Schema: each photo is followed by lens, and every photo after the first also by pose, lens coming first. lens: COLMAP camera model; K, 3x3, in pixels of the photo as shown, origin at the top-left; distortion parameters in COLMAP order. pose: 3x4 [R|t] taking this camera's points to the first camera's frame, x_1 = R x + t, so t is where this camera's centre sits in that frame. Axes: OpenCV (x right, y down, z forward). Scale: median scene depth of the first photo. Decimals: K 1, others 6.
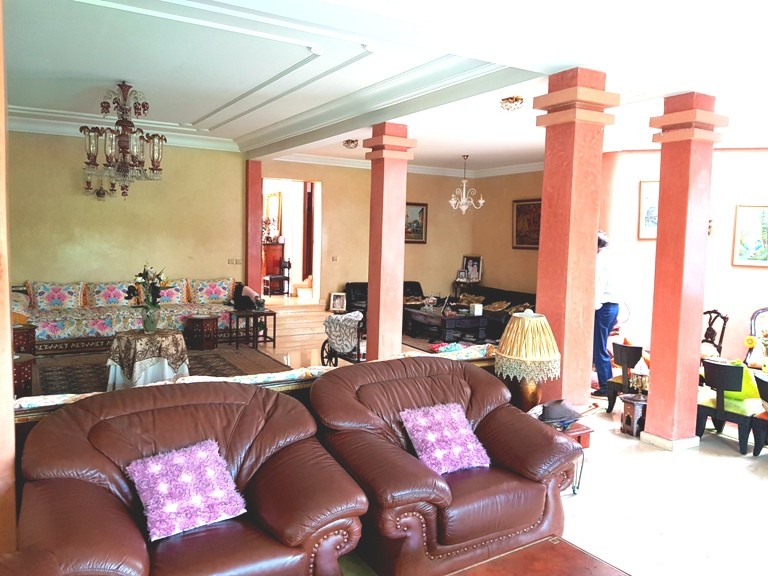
lens RADIAL K [[597.8, 0, 381.3], [0, 597.8, 285.9], [0, 0, 1]] dist [0.067918, -0.111021]
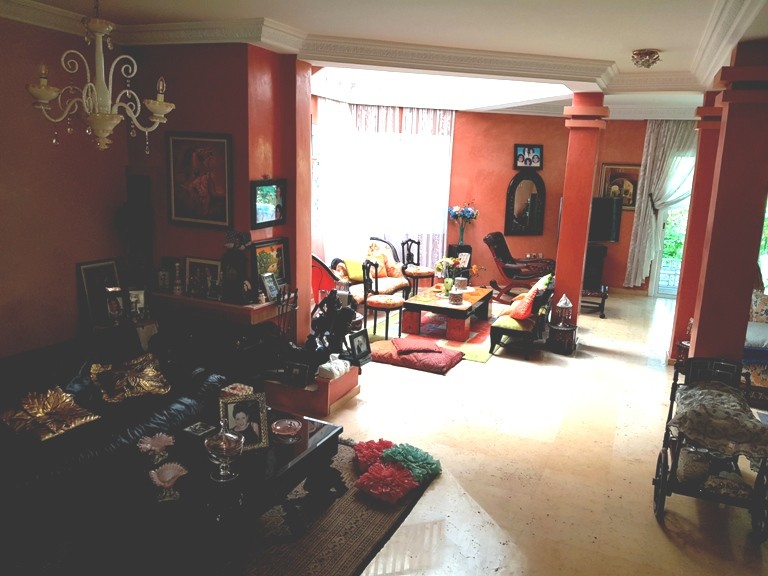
lens RADIAL K [[597.8, 0, 385.3], [0, 597.8, 286.8], [0, 0, 1]] dist [0.067918, -0.111021]
pose [[-0.575999, -0.209411, 0.790172, -0.609666], [0.014240, 0.963913, 0.265836, -0.265928], [-0.817326, 0.164374, -0.552231, 2.282436]]
